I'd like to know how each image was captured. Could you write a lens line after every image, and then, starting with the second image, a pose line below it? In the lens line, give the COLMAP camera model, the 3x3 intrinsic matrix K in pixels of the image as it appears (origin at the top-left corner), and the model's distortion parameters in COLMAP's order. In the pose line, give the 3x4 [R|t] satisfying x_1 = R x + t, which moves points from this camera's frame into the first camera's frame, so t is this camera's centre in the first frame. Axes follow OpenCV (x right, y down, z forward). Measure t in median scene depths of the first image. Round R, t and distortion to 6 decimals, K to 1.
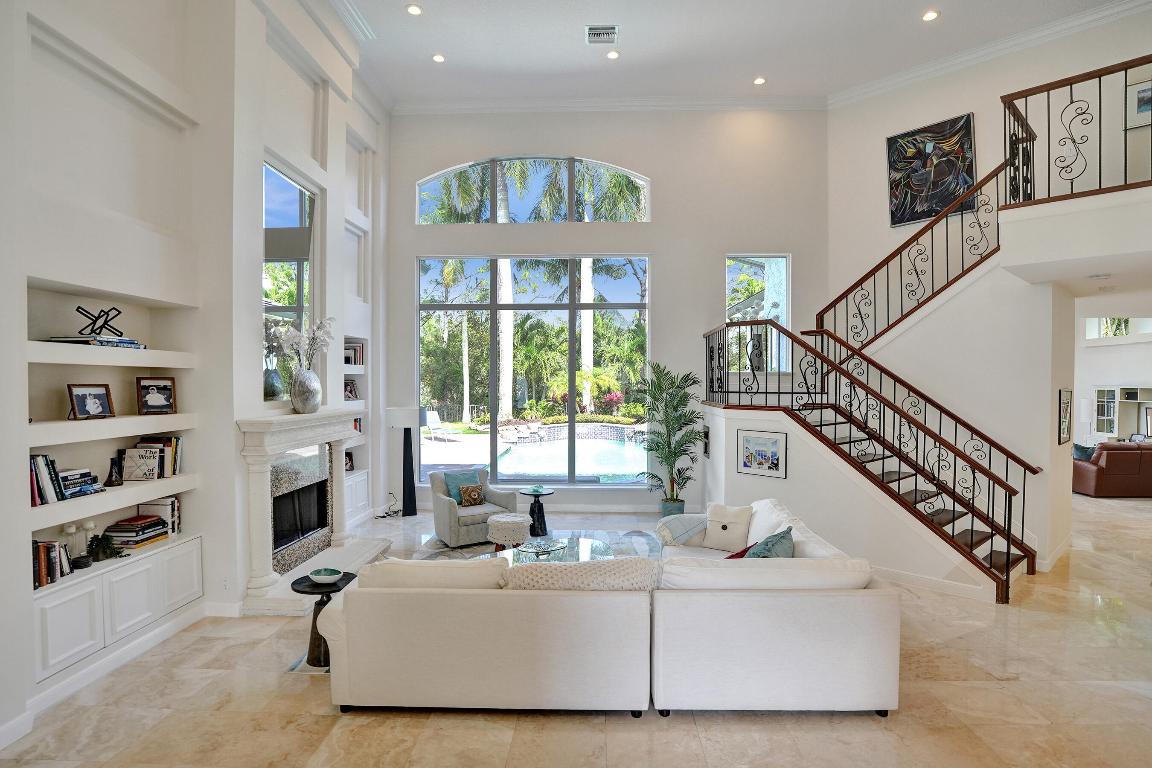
lens RADIAL K [[625.2, 0, 576.0], [0, 625.2, 384.0], [0, 0, 1]] dist [-0.001313, -0.000041]
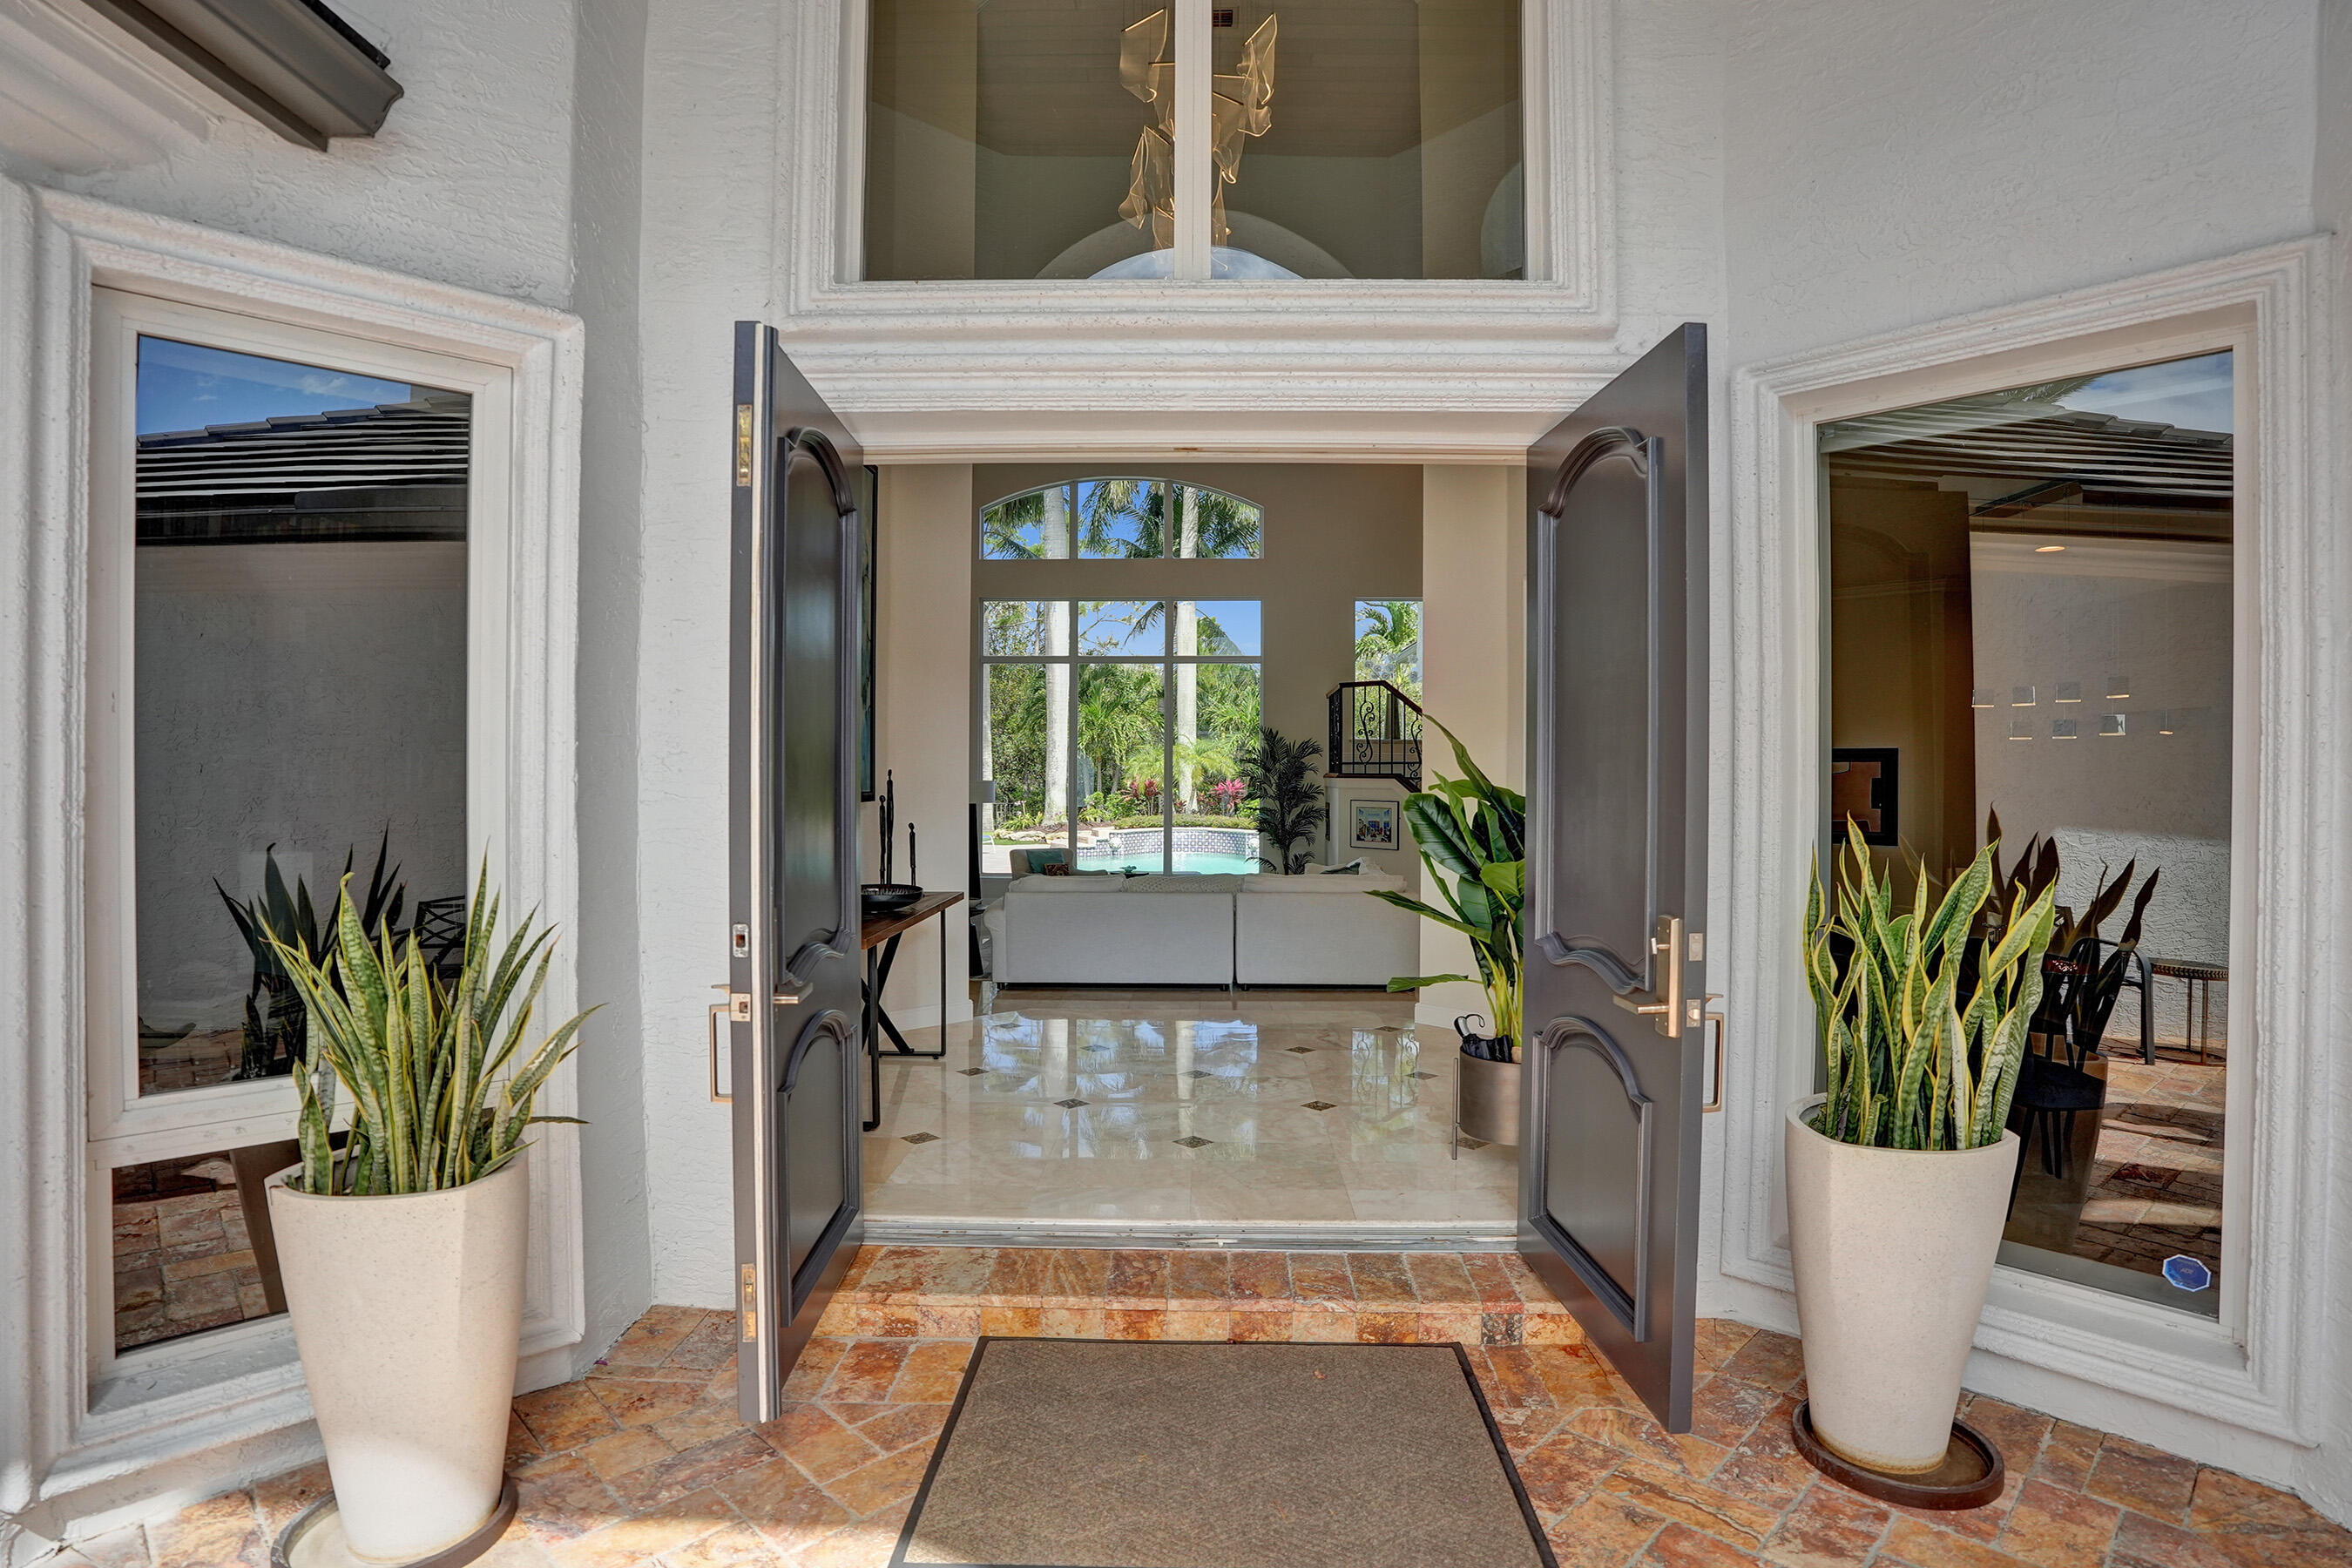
lens RADIAL K [[1276.4, 0, 1176.0], [0, 1276.4, 784.0], [0, 0, 1]] dist [-0.001313, -0.000041]
pose [[0.999944, 0.003348, 0.010015, -0.008789], [-0.003376, 0.999990, 0.002842, 0.022397], [-0.010005, -0.002876, 0.999946, -0.435741]]
